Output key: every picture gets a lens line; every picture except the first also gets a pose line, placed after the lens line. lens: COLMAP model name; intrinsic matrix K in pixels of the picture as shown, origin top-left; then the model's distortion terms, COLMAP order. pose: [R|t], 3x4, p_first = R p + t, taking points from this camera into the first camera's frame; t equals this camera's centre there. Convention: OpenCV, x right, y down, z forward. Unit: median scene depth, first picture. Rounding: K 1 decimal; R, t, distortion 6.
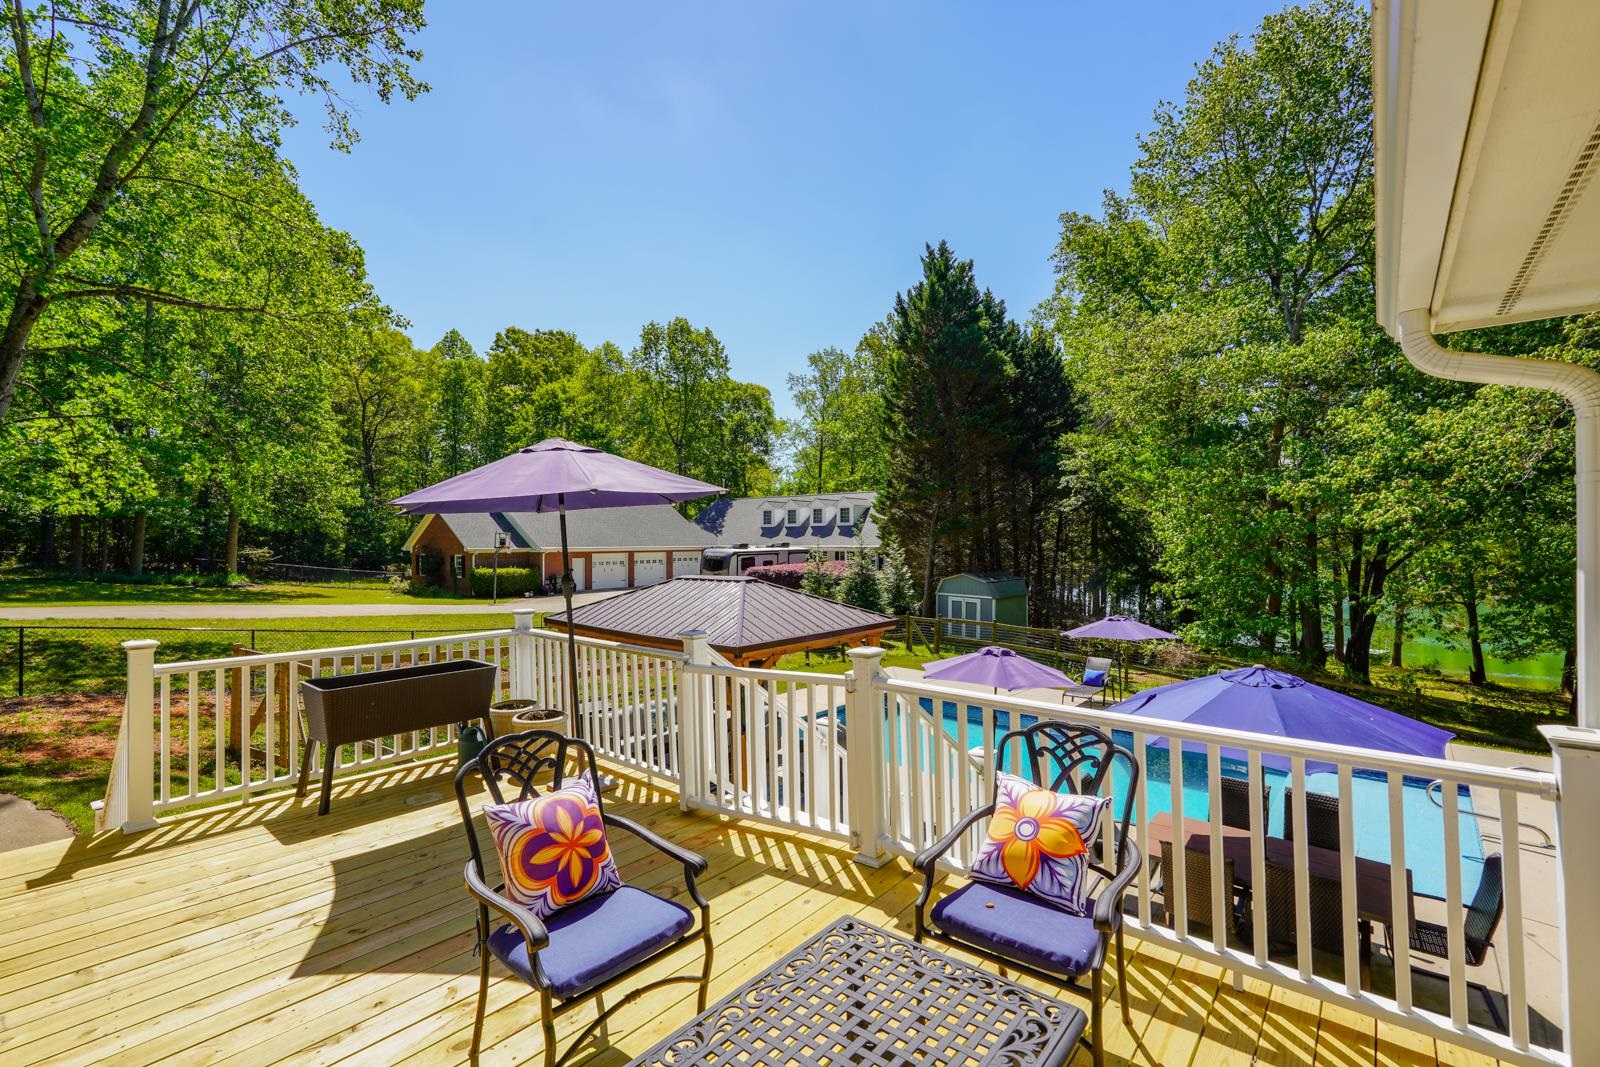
lens RADIAL K [[691.4, 0, 806.3], [0, 691.4, 538.7], [0, 0, 1]] dist [-0.001178, -0.000235]
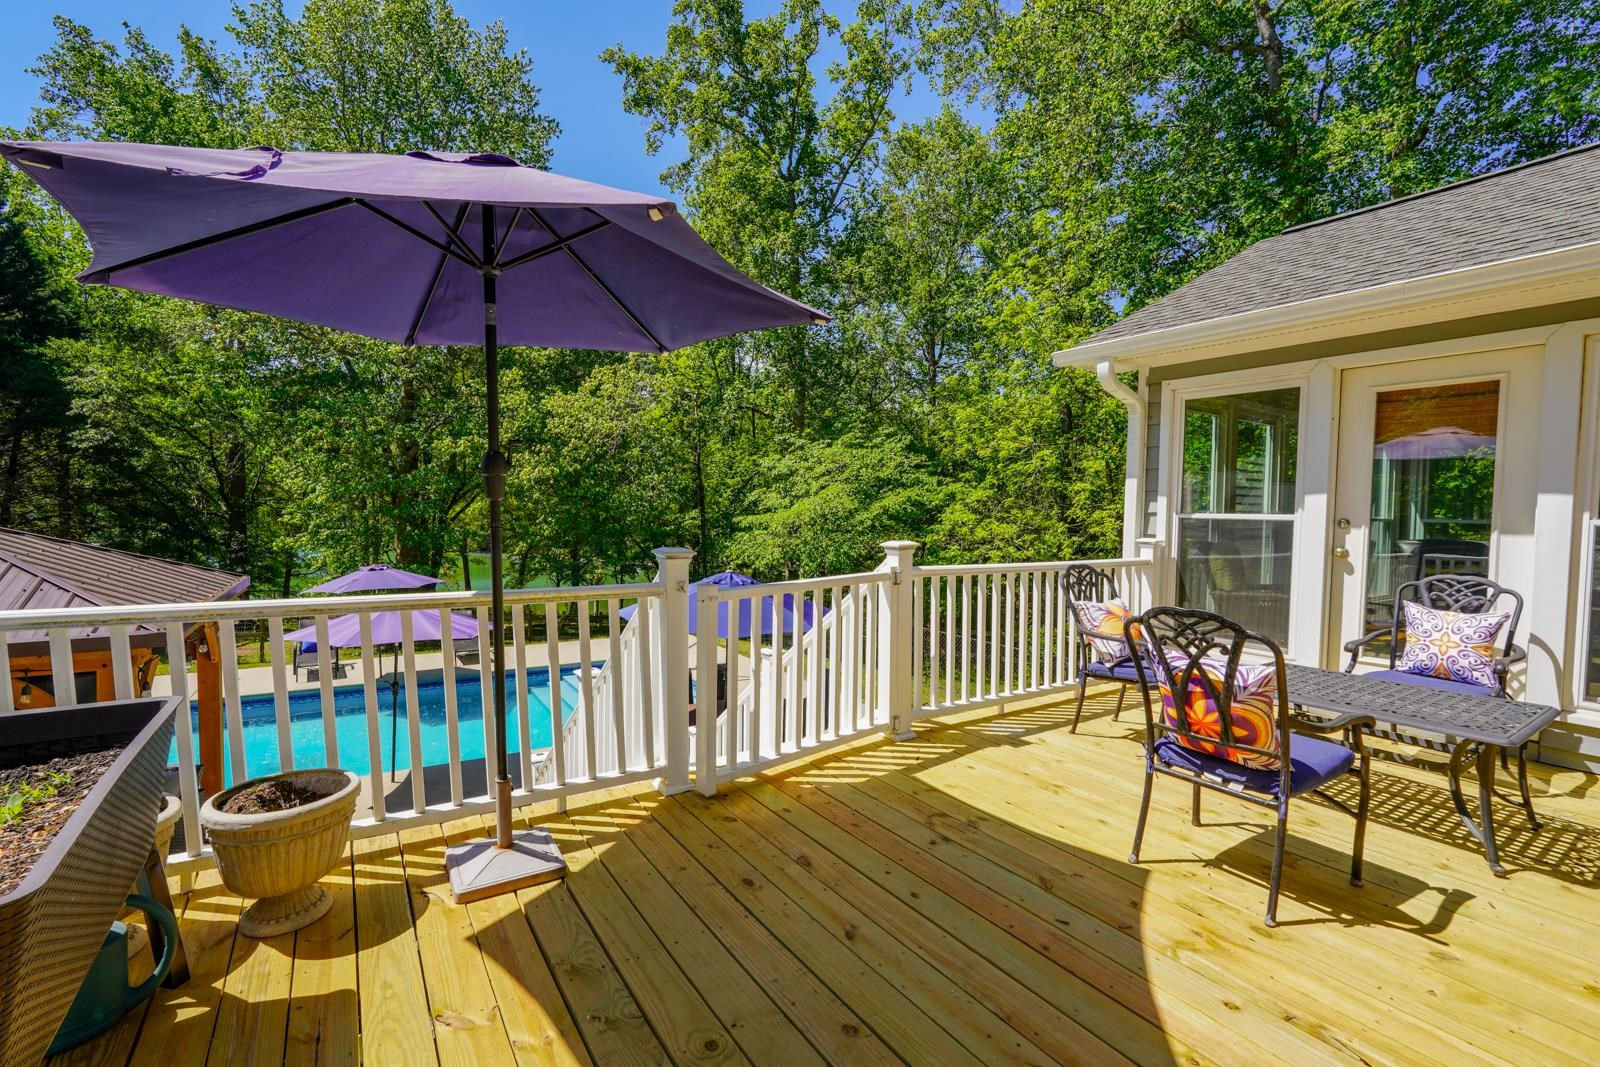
lens RADIAL K [[691.4, 0, 797.4], [0, 691.4, 533.5], [0, 0, 1]] dist [-0.001178, -0.000235]
pose [[0.285259, -0.015826, 0.958320, -0.922827], [-0.025014, 0.999400, 0.023951, 0.121512], [-0.958124, -0.030804, 0.284692, 0.811257]]
